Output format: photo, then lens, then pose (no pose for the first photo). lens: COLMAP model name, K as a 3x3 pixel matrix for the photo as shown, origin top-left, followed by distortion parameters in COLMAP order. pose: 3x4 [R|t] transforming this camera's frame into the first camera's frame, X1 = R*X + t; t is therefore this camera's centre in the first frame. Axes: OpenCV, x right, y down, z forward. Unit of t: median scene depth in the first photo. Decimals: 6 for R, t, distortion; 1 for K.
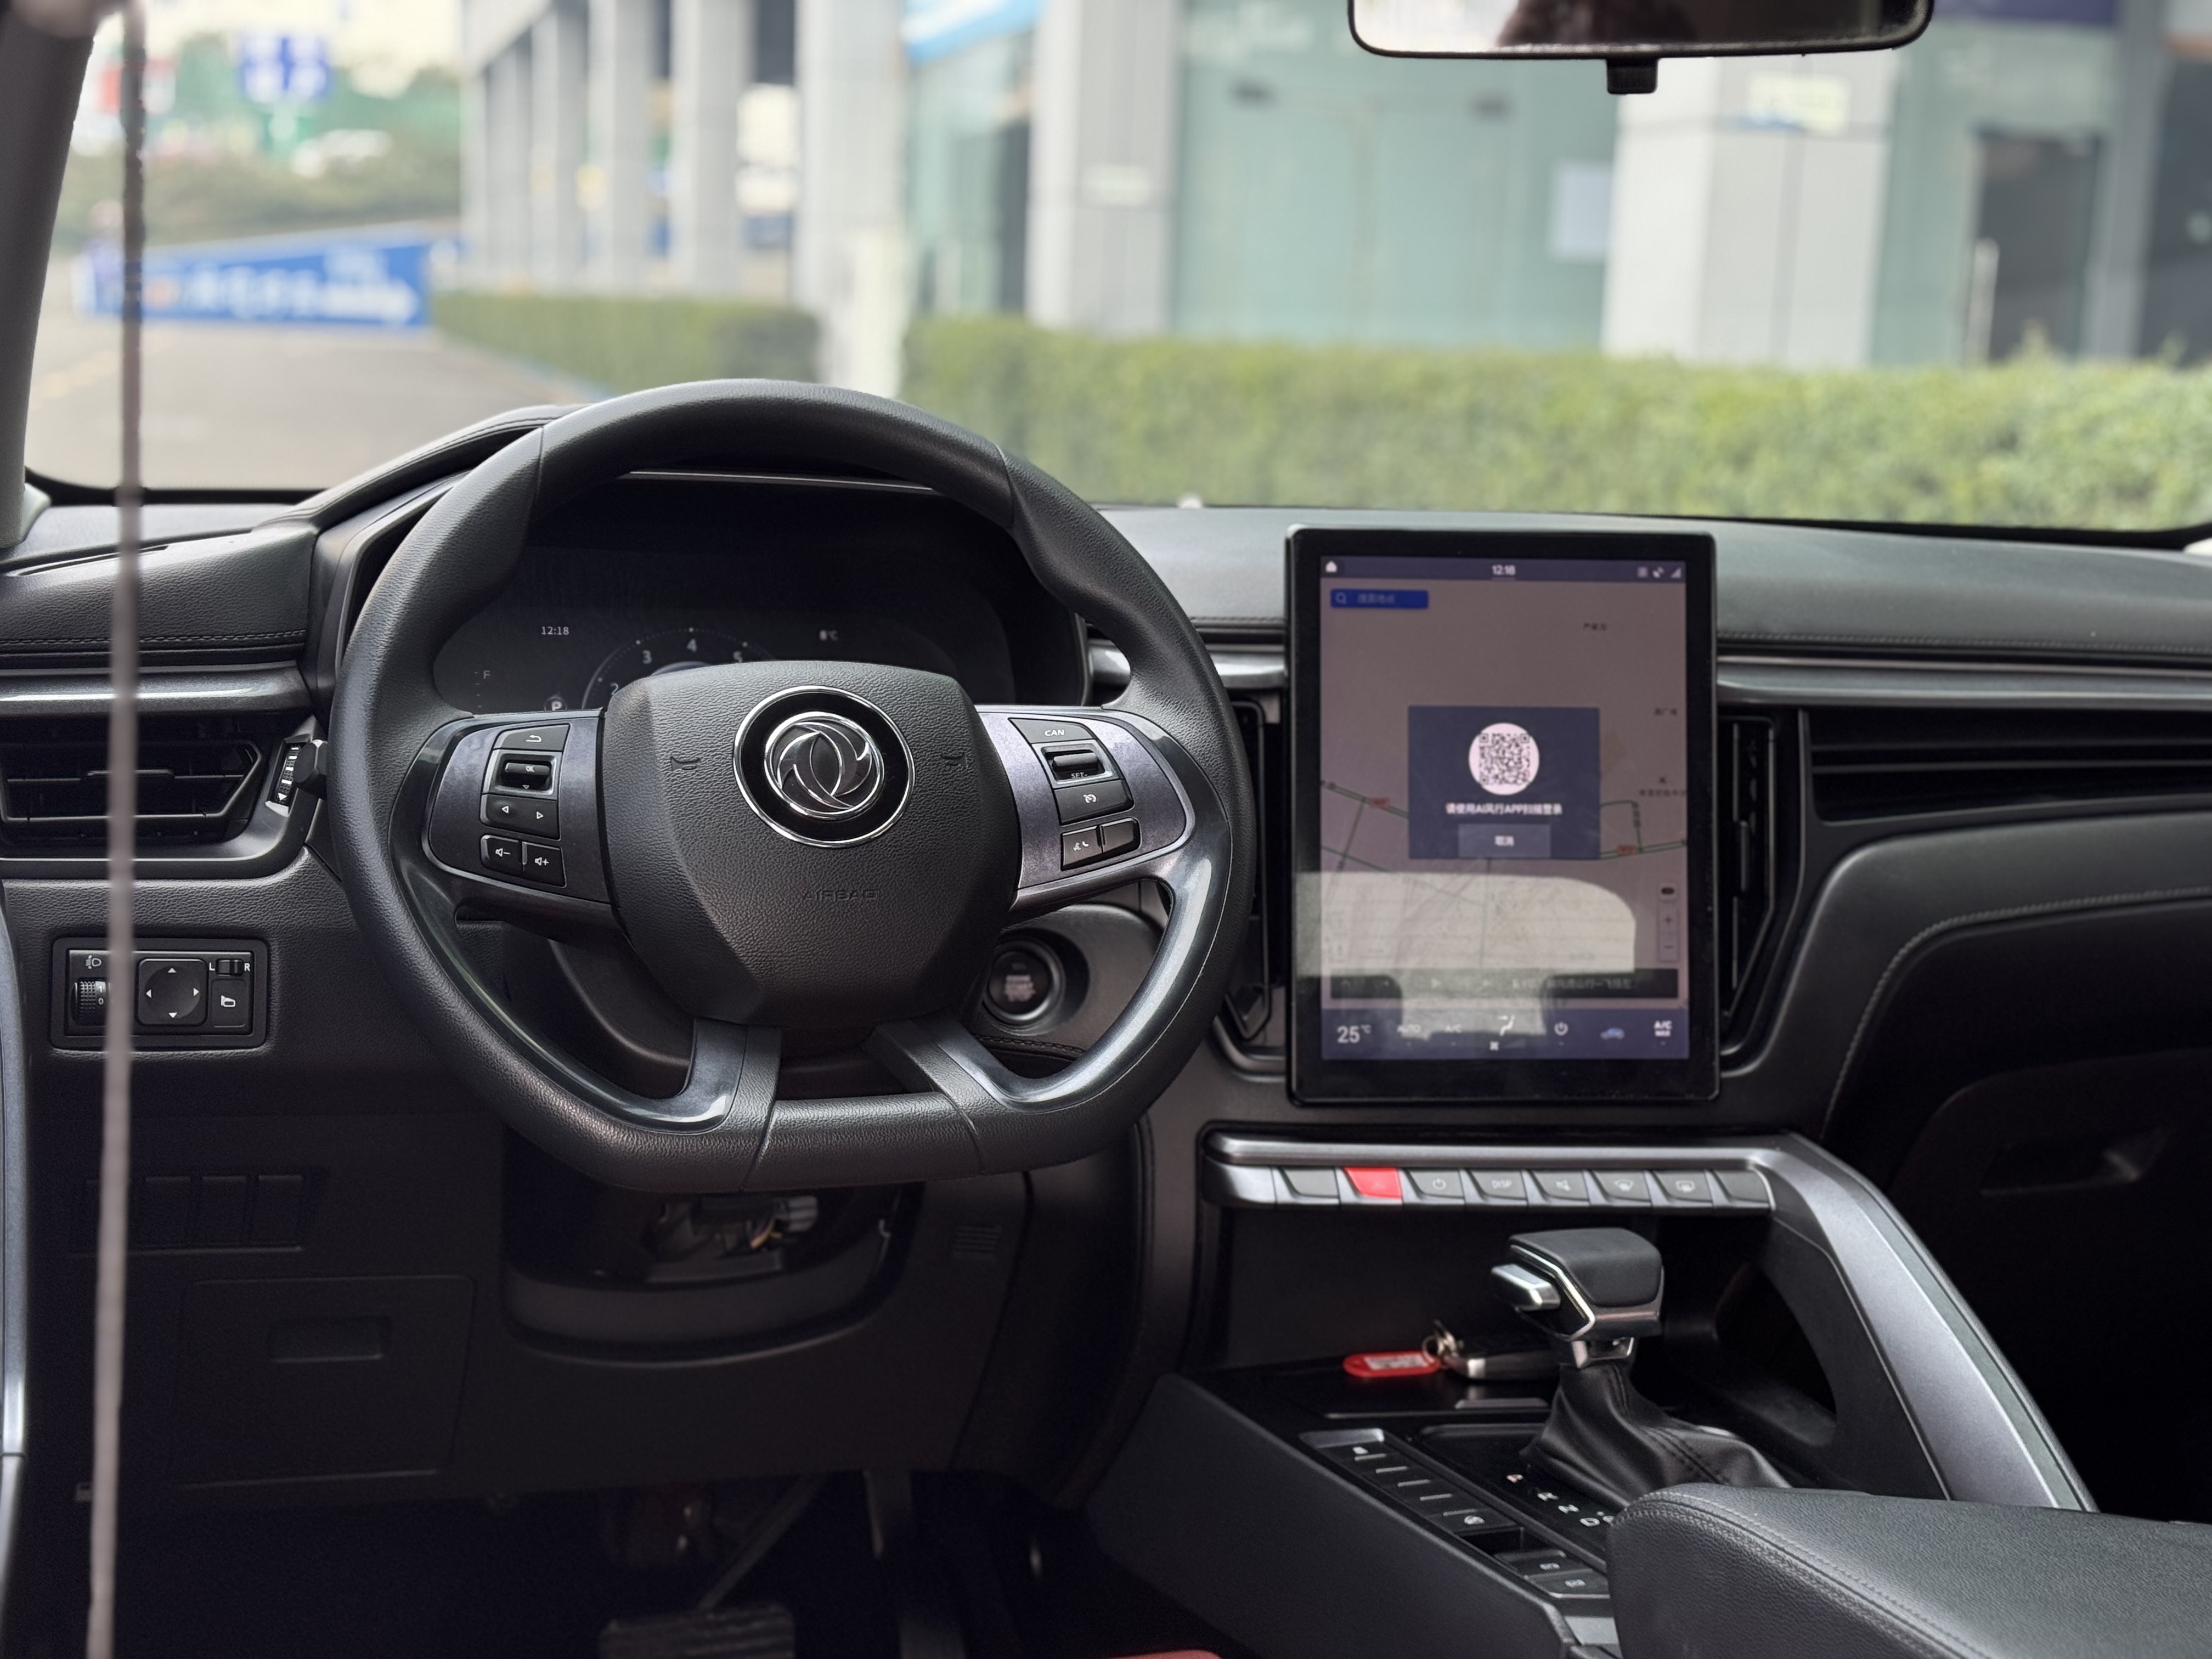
lens RADIAL K [[3084.4, 0, 1106.0], [0, 3084.4, 829.5], [0, 0, 1]] dist [0.193969, 0.012509]
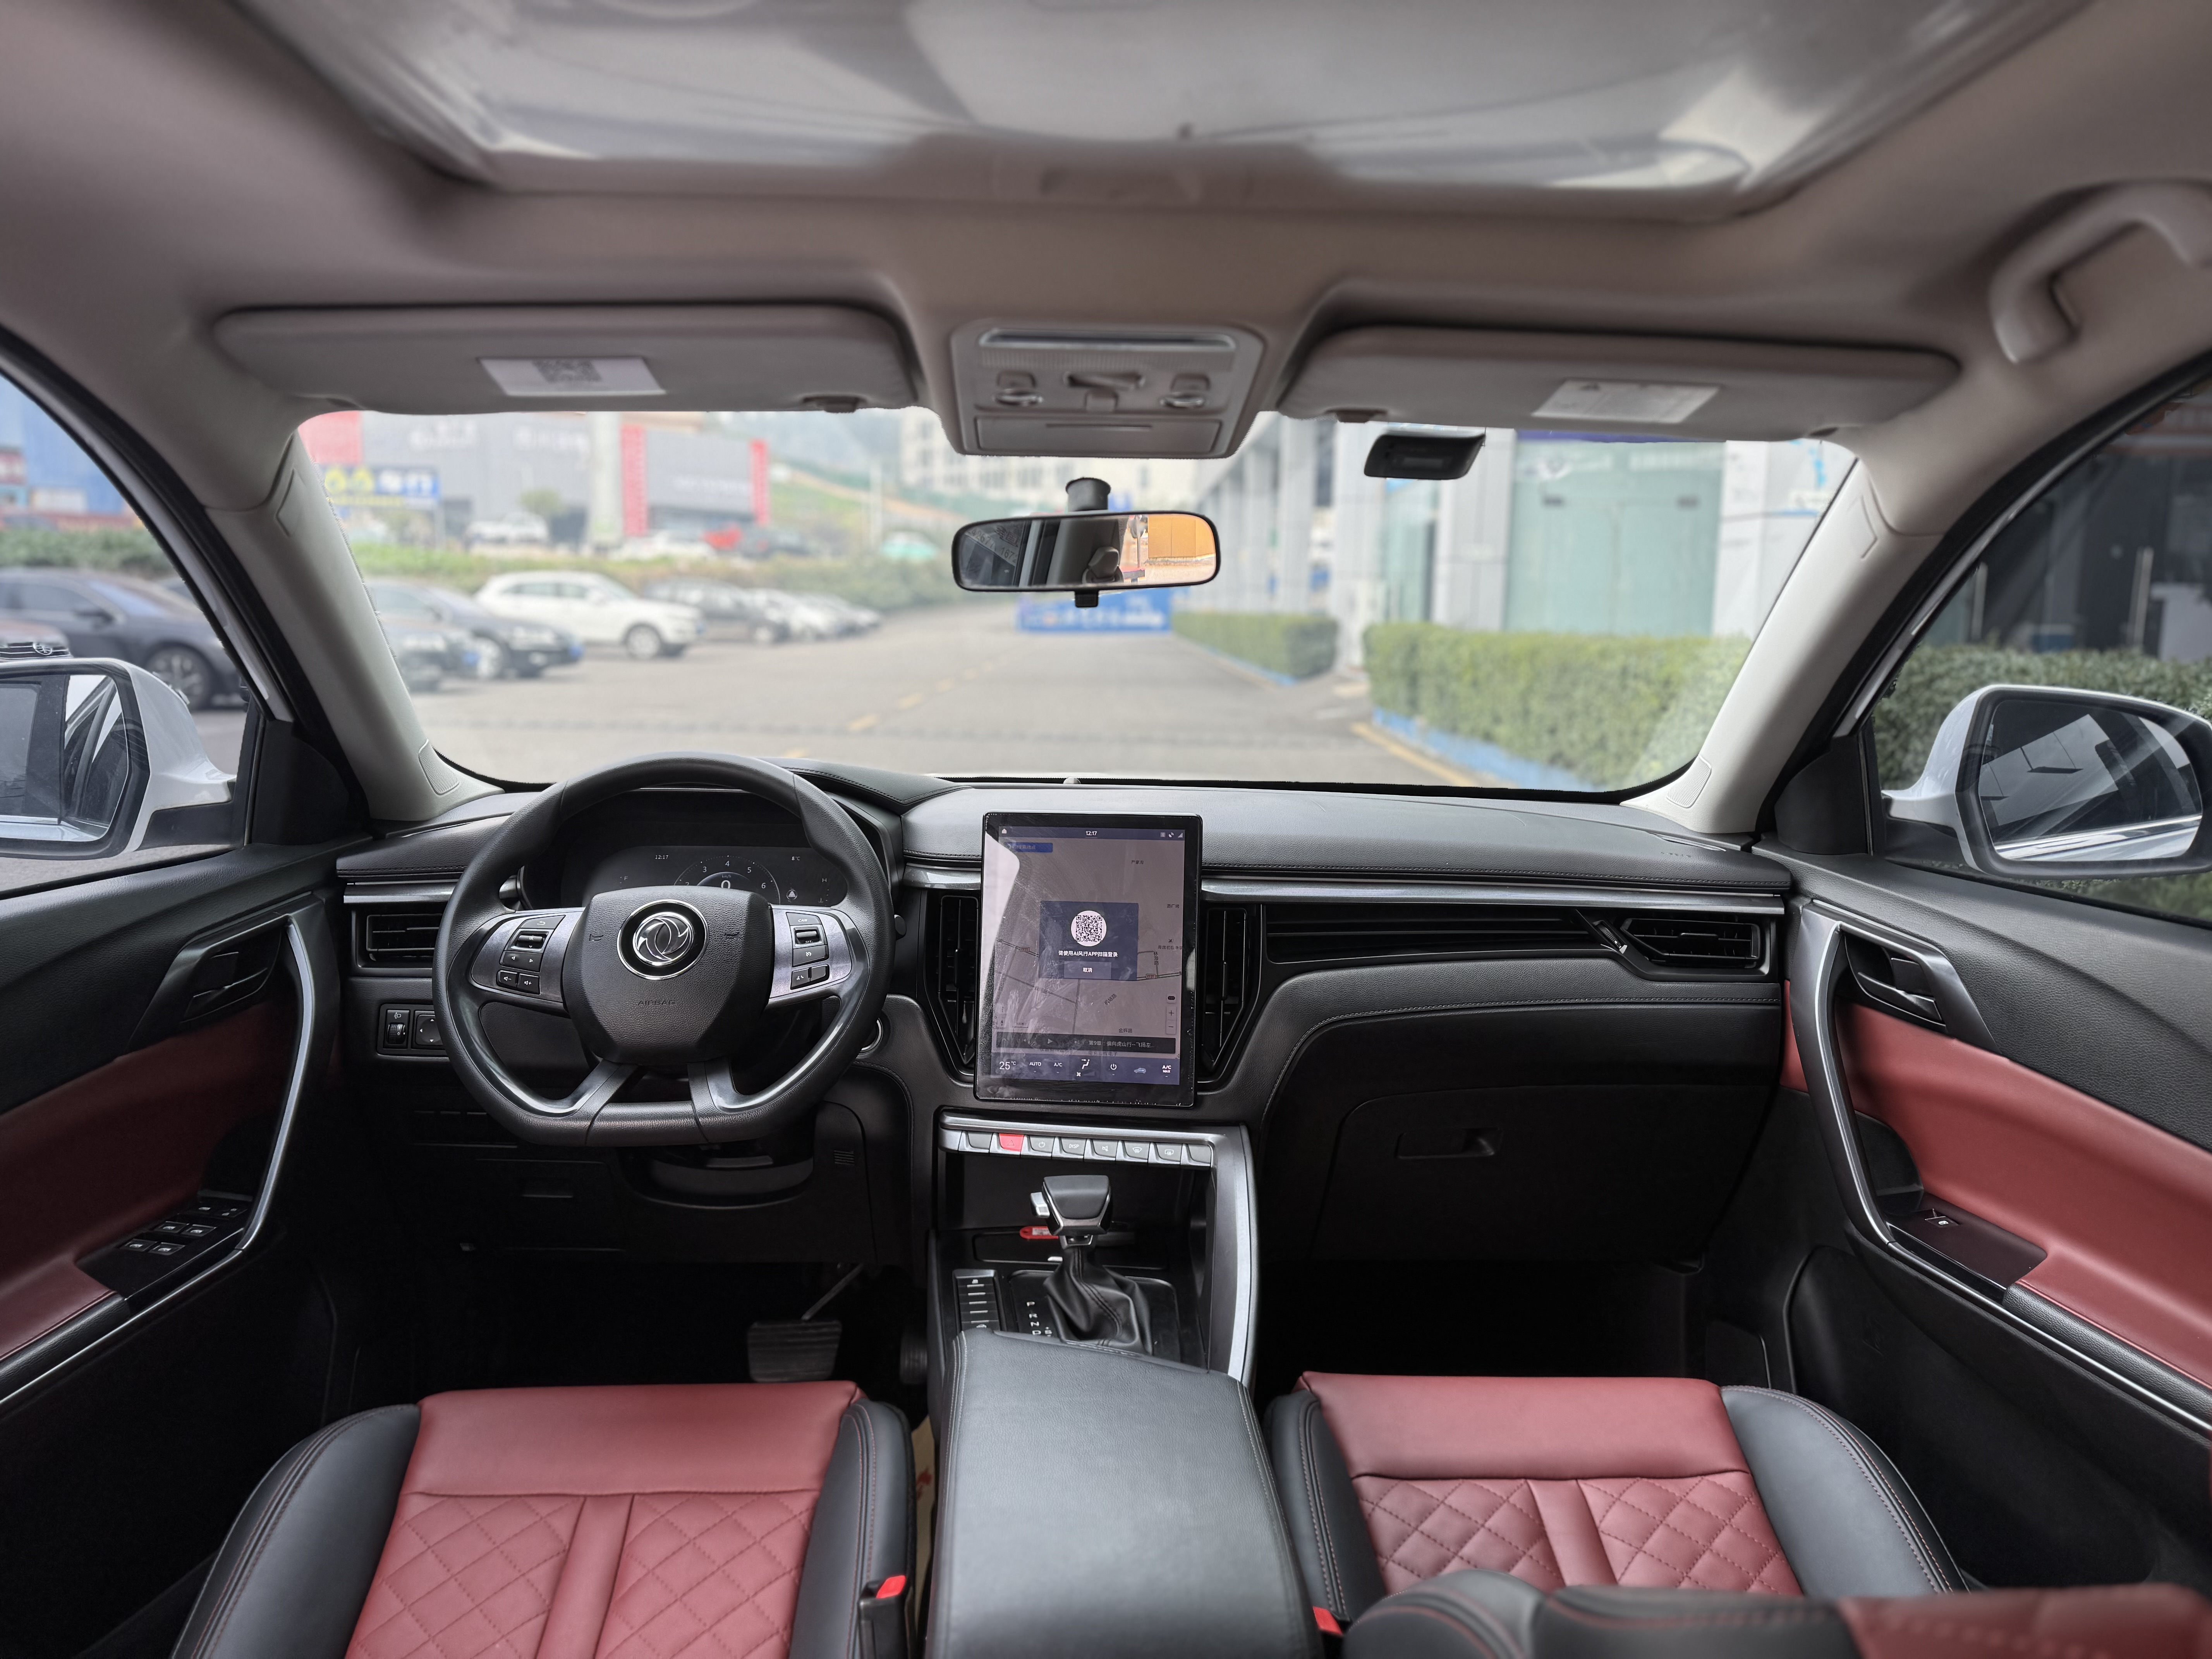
lens RADIAL K [[1543.2, 0, 1106.0], [0, 1543.2, 829.5], [0, 0, 1]] dist [0.163091, 0.000017]
pose [[0.964300, 0.010096, -0.264621, 0.399555], [-0.017281, 0.999542, -0.024840, -0.061609], [0.264250, 0.028526, 0.964032, 0.047349]]
